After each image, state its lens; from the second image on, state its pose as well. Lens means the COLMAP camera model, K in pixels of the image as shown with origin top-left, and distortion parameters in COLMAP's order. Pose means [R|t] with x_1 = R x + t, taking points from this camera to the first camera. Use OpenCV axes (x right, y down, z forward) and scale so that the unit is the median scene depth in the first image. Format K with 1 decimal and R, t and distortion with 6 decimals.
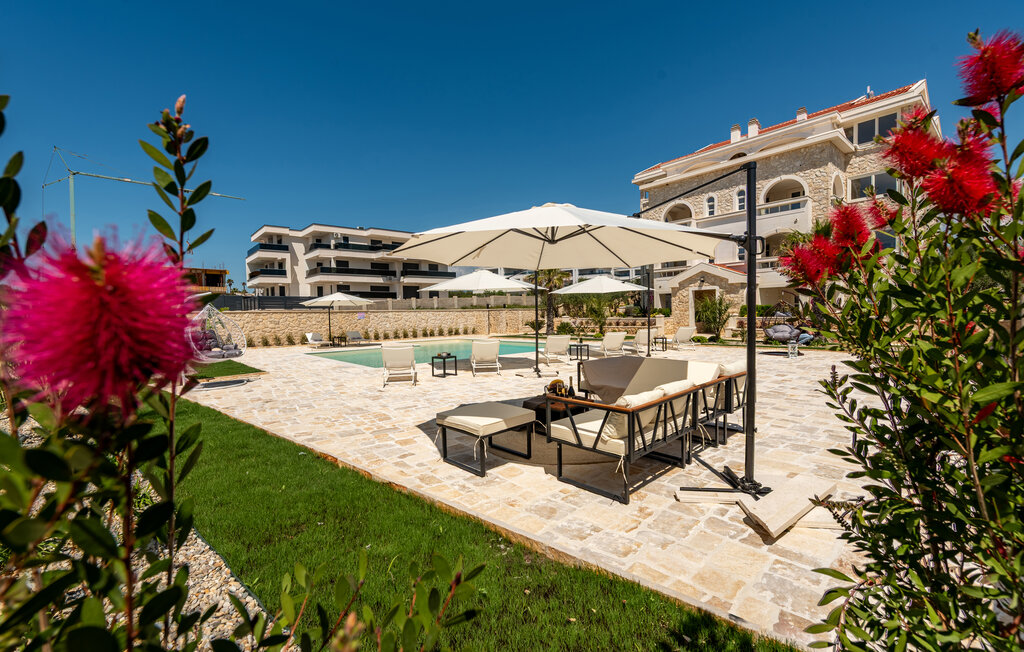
lens RADIAL K [[418.2, 0, 504.5], [0, 418.2, 322.1], [0, 0, 1]] dist [-0.003165, -0.000175]
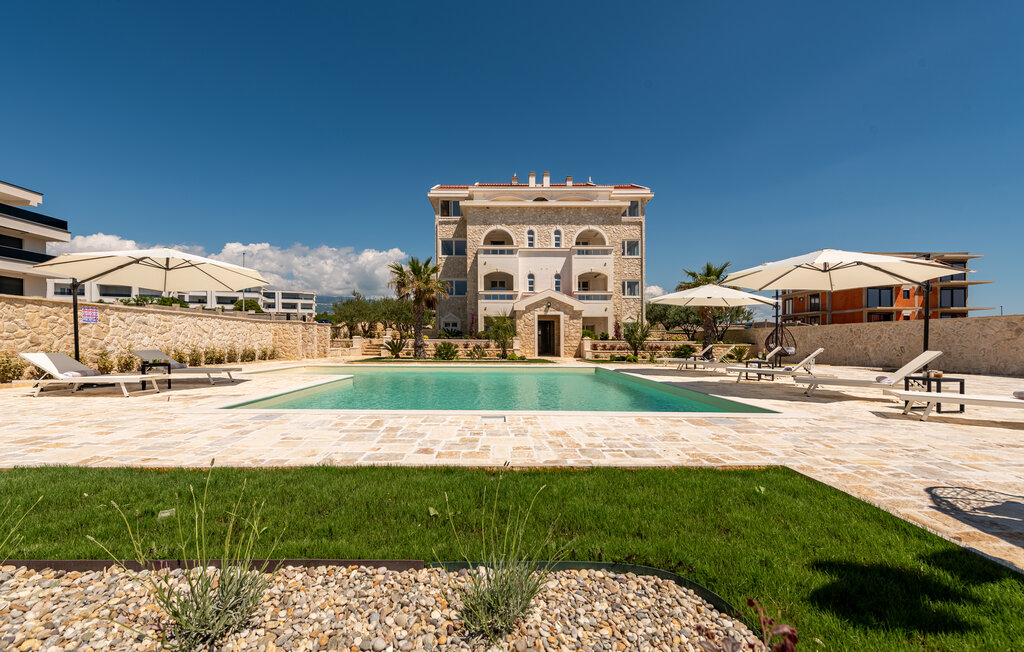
lens RADIAL K [[397.3, 0, 486.0], [0, 397.3, 343.3], [0, 0, 1]] dist [0.003176, -0.000297]
pose [[0.649752, 0.021275, 0.759849, -0.328902], [-0.006352, 0.999725, -0.022559, 0.016155], [-0.760120, 0.009831, 0.649708, 0.393067]]
